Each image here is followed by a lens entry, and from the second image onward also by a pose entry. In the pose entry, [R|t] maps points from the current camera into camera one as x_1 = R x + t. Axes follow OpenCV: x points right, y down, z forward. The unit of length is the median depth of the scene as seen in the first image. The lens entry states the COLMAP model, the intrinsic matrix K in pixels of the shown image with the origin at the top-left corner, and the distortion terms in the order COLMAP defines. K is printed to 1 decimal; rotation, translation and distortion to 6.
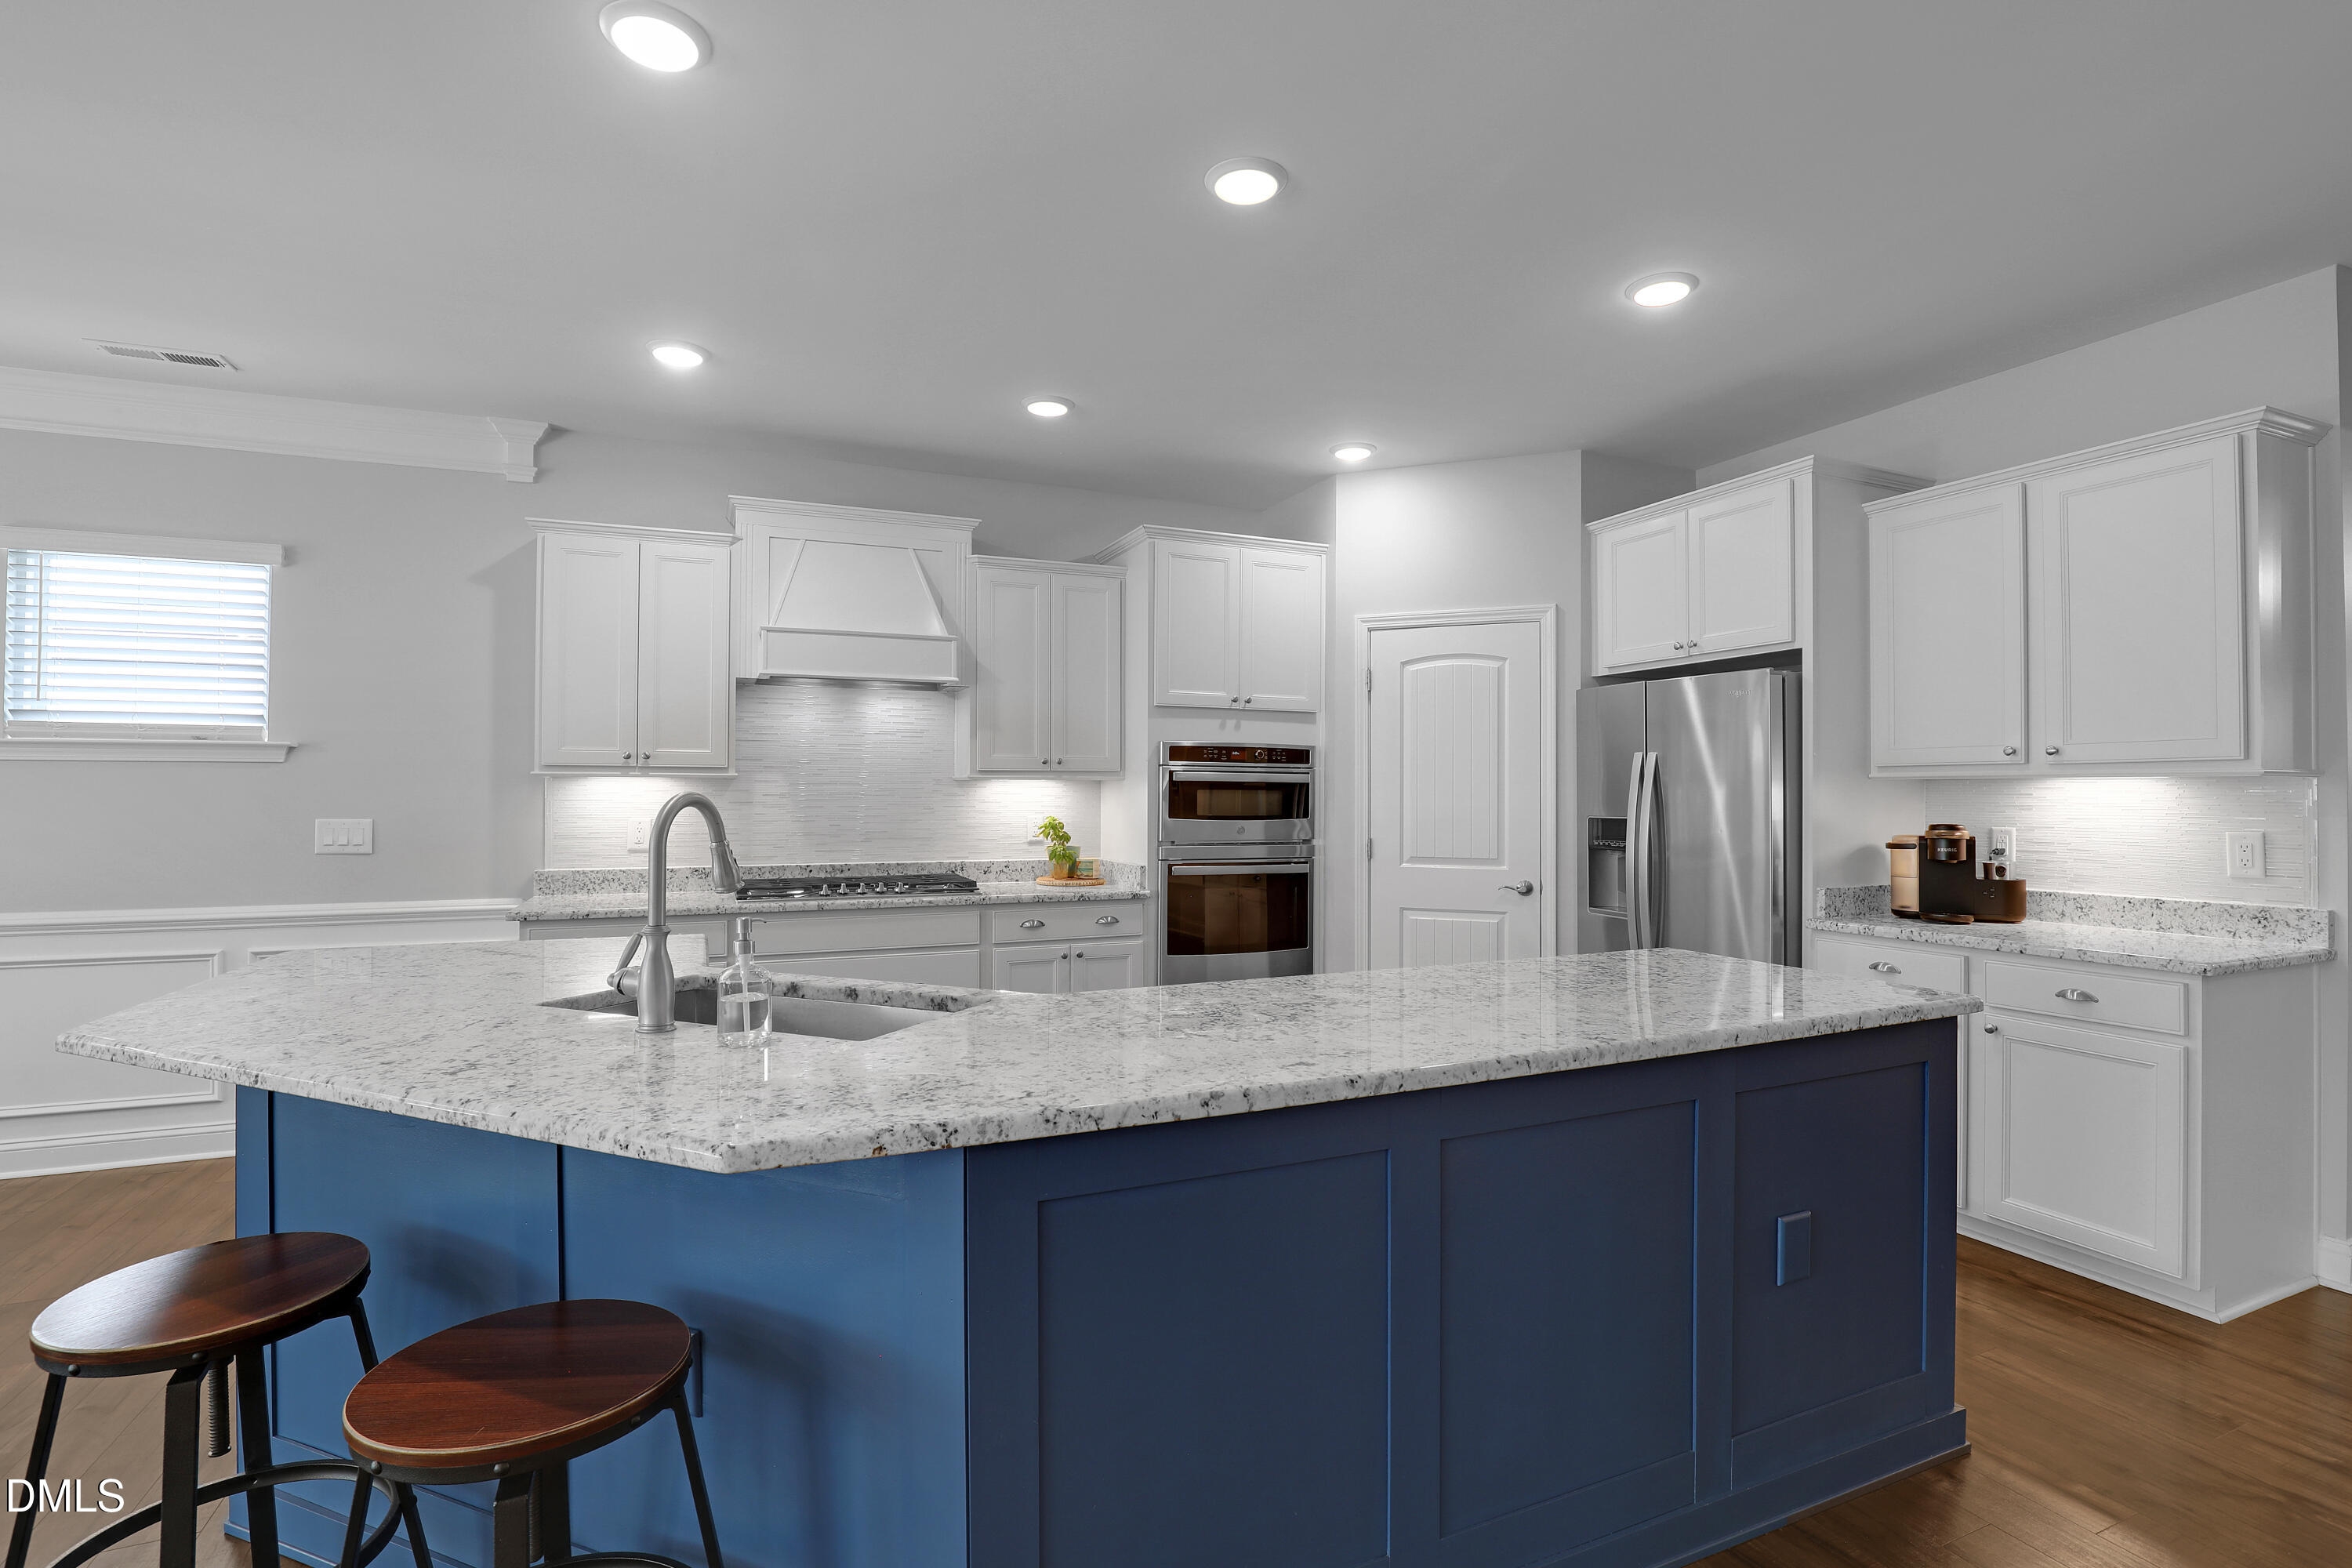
lens RADIAL K [[1100.2, 0, 1176.0], [0, 1100.2, 784.0], [0, 0, 1]] dist [-0.025125, 0.000339]
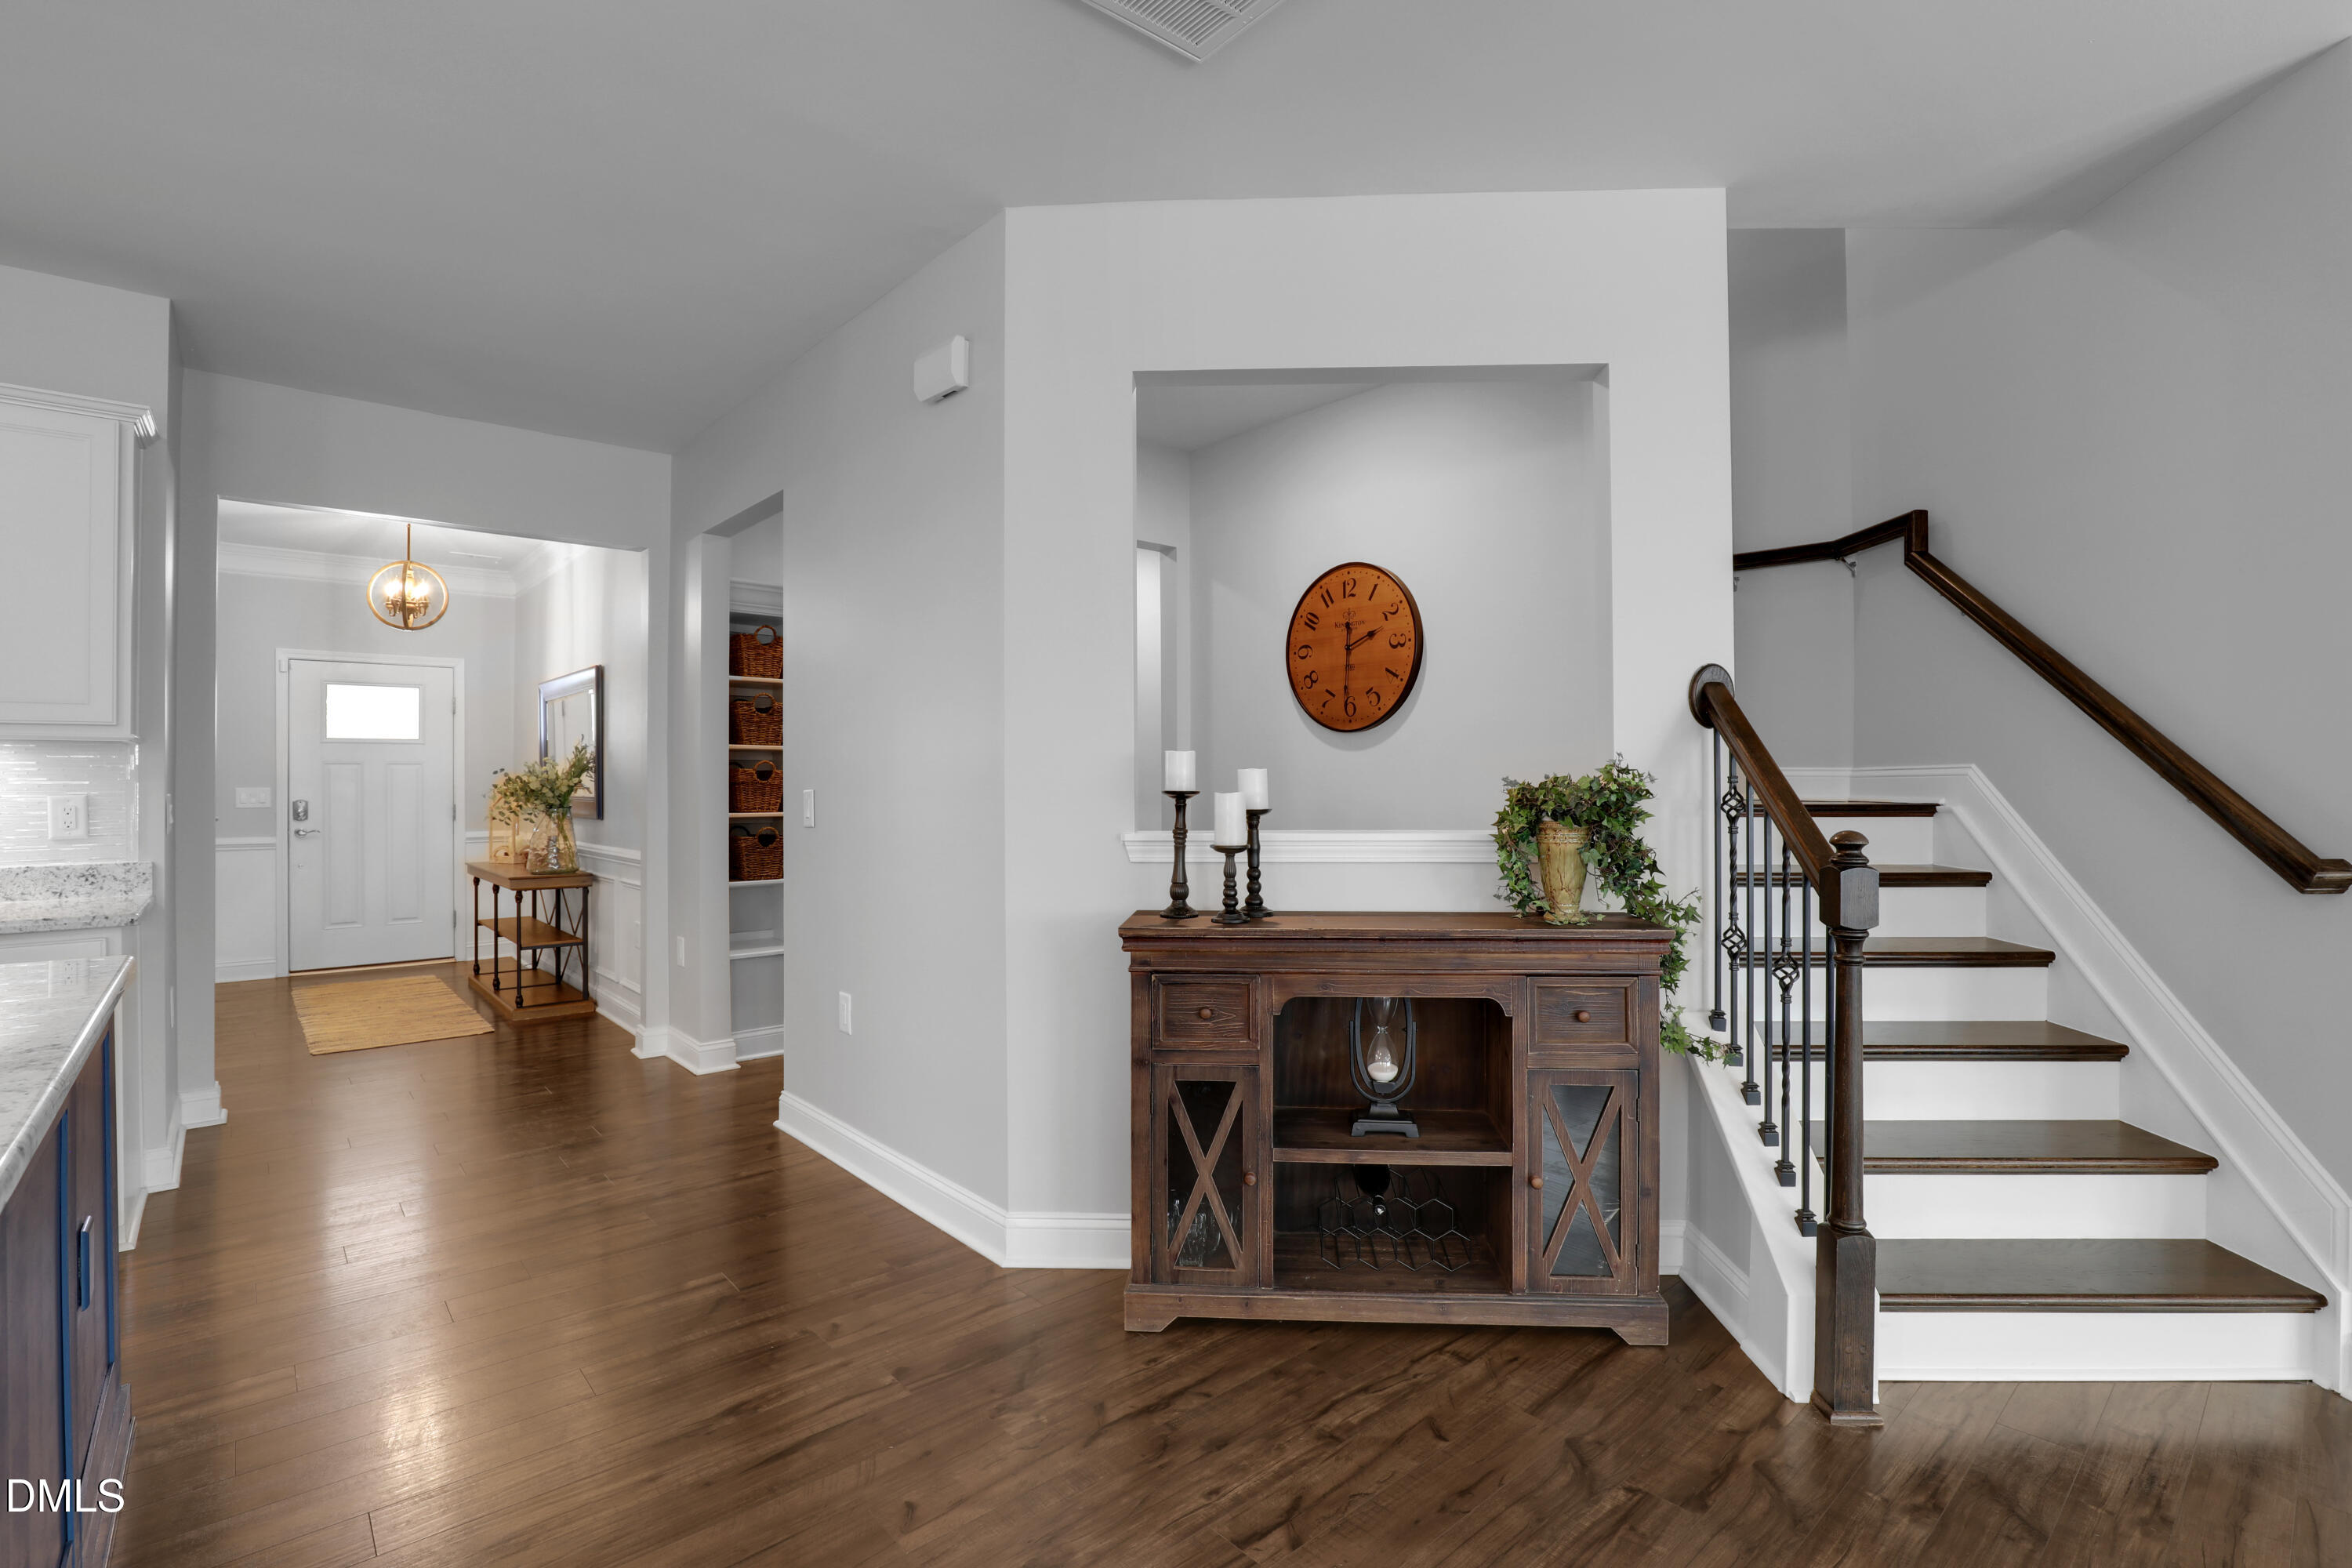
lens RADIAL K [[1081.0, 0, 1189.4], [0, 1081.0, 779.8], [0, 0, 1]] dist [-0.035095, 0.000571]
pose [[-0.330671, 0.004960, 0.943733, -0.320588], [-0.003327, 0.999974, -0.006421, 0.032734], [-0.943740, -0.005263, -0.330646, 0.309206]]
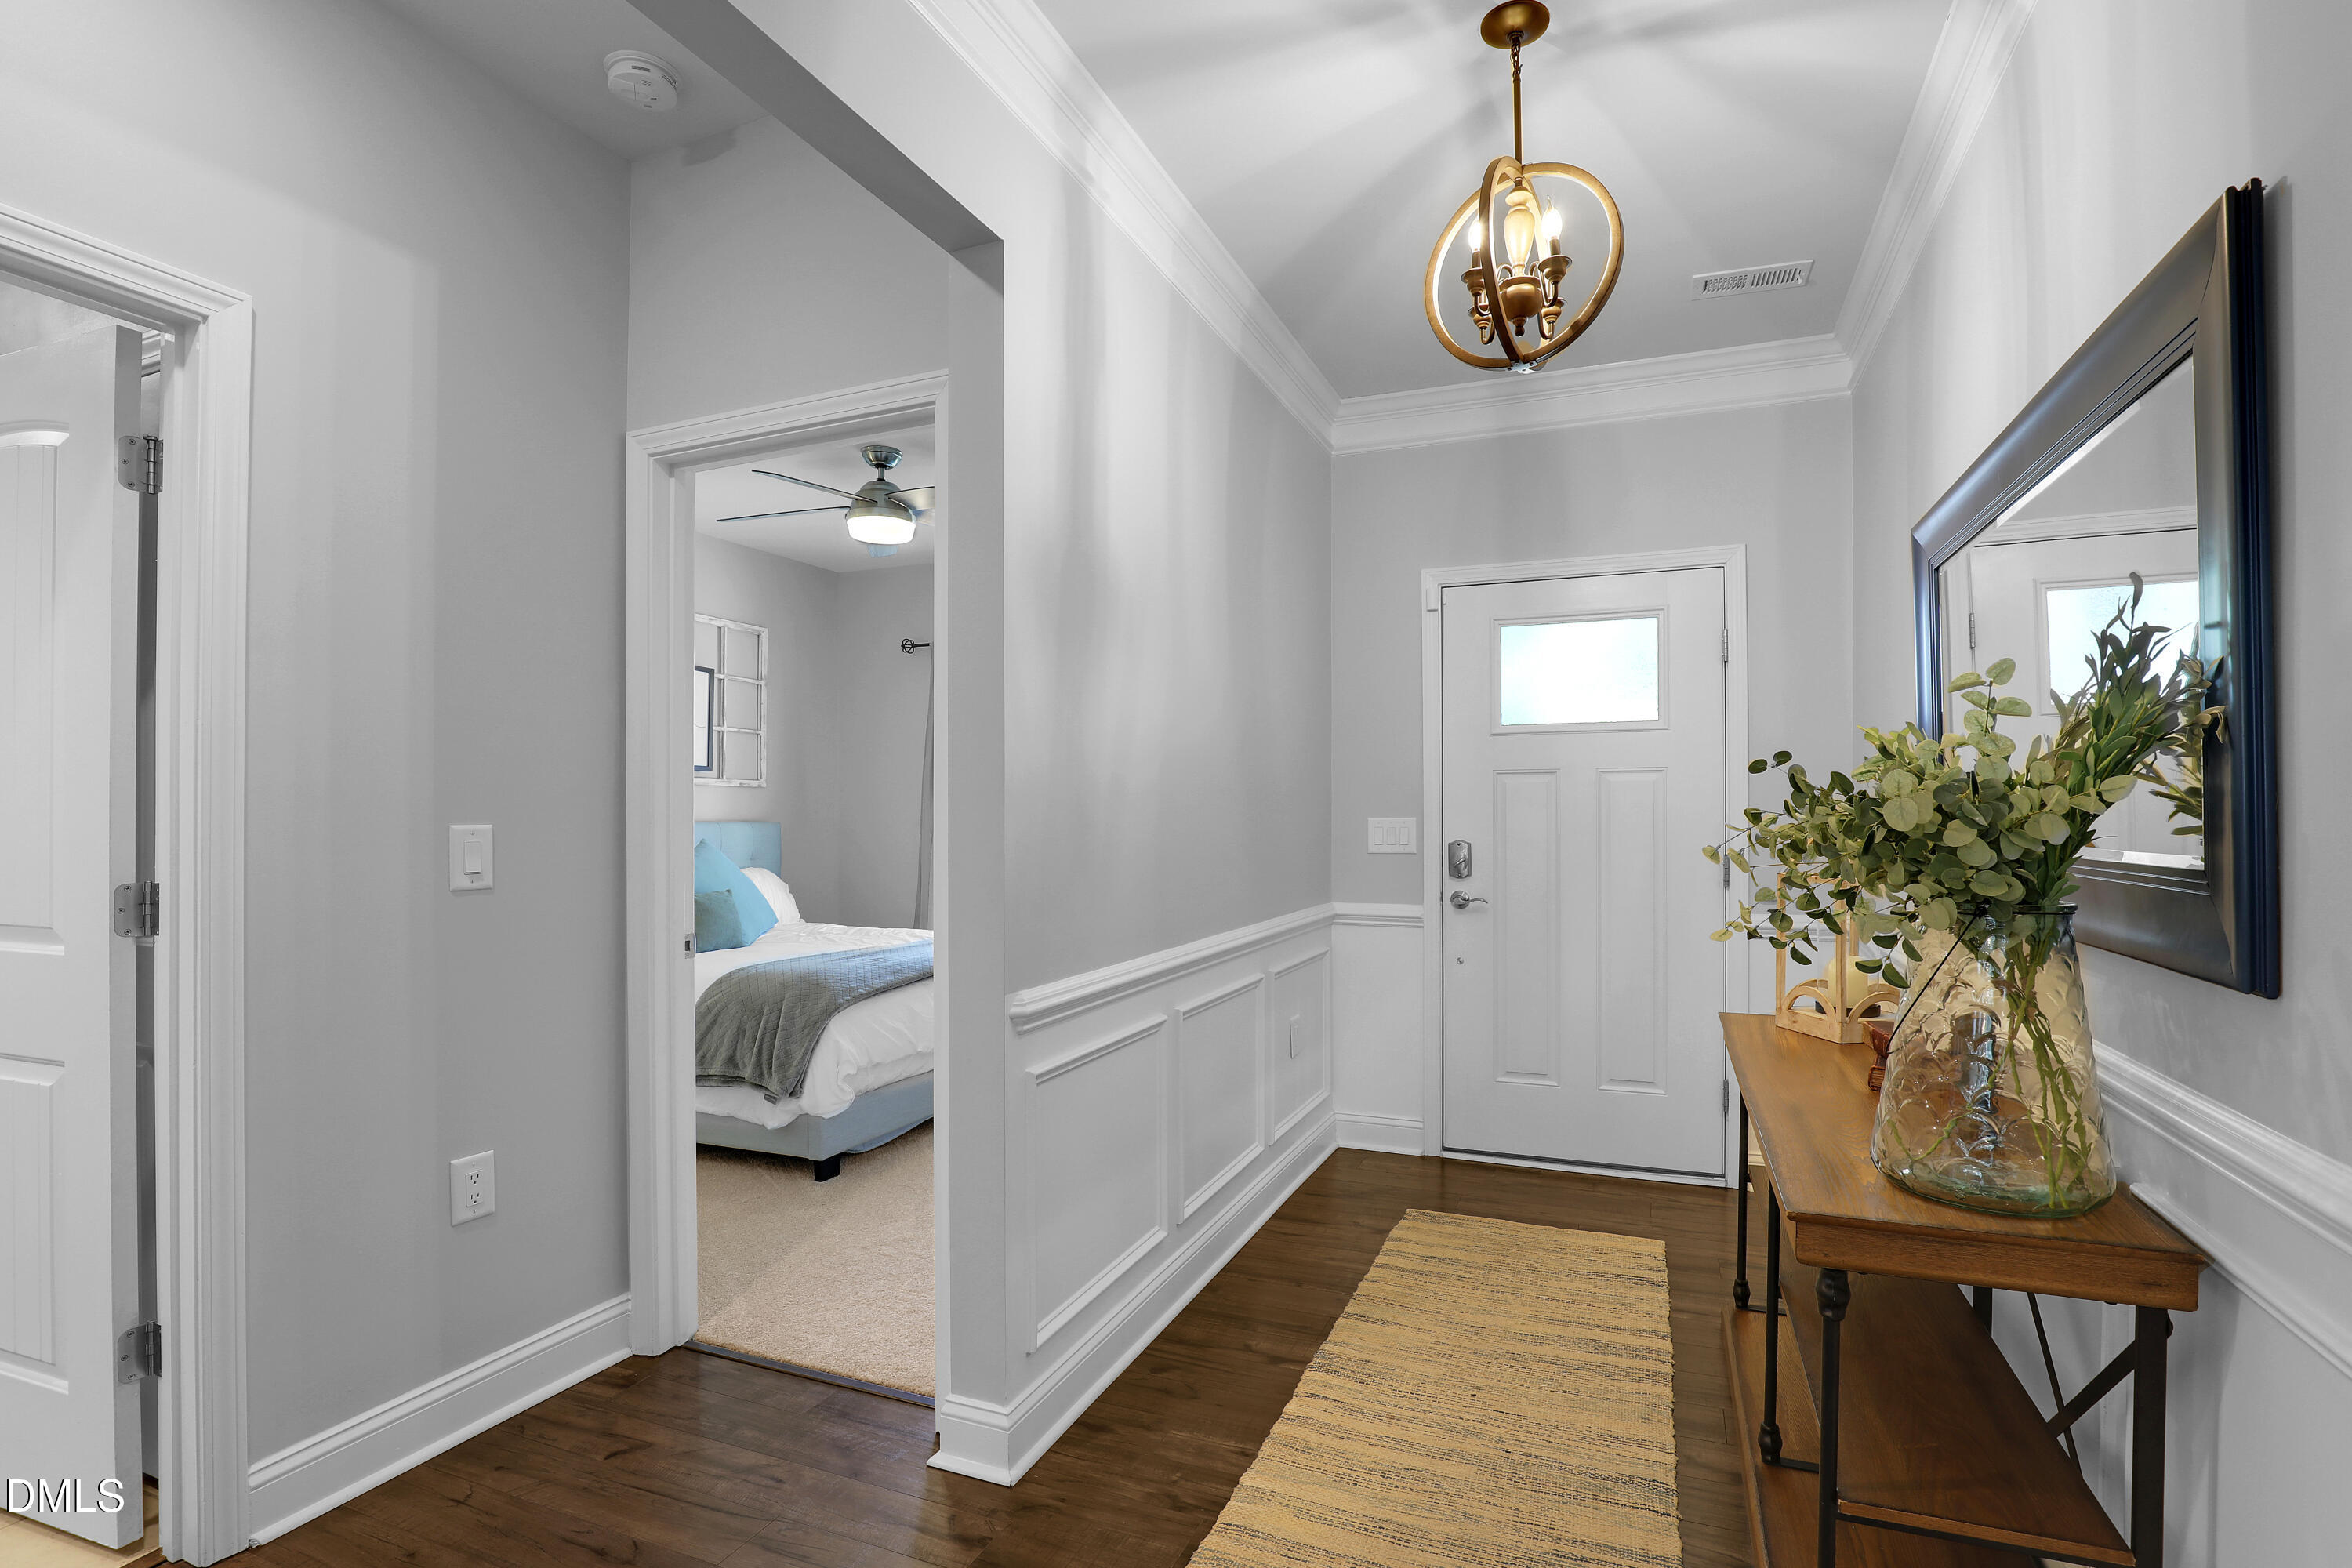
lens RADIAL K [[1038.2, 0, 1252.4], [0, 1038.2, 811.2], [0, 0, 1]] dist [-0.000289, 0.000026]
pose [[0.693386, 0.003584, 0.720558, 1.389567], [-0.004575, 0.999989, -0.000571, 0.035083], [-0.720552, -0.002900, 0.693395, 0.685148]]
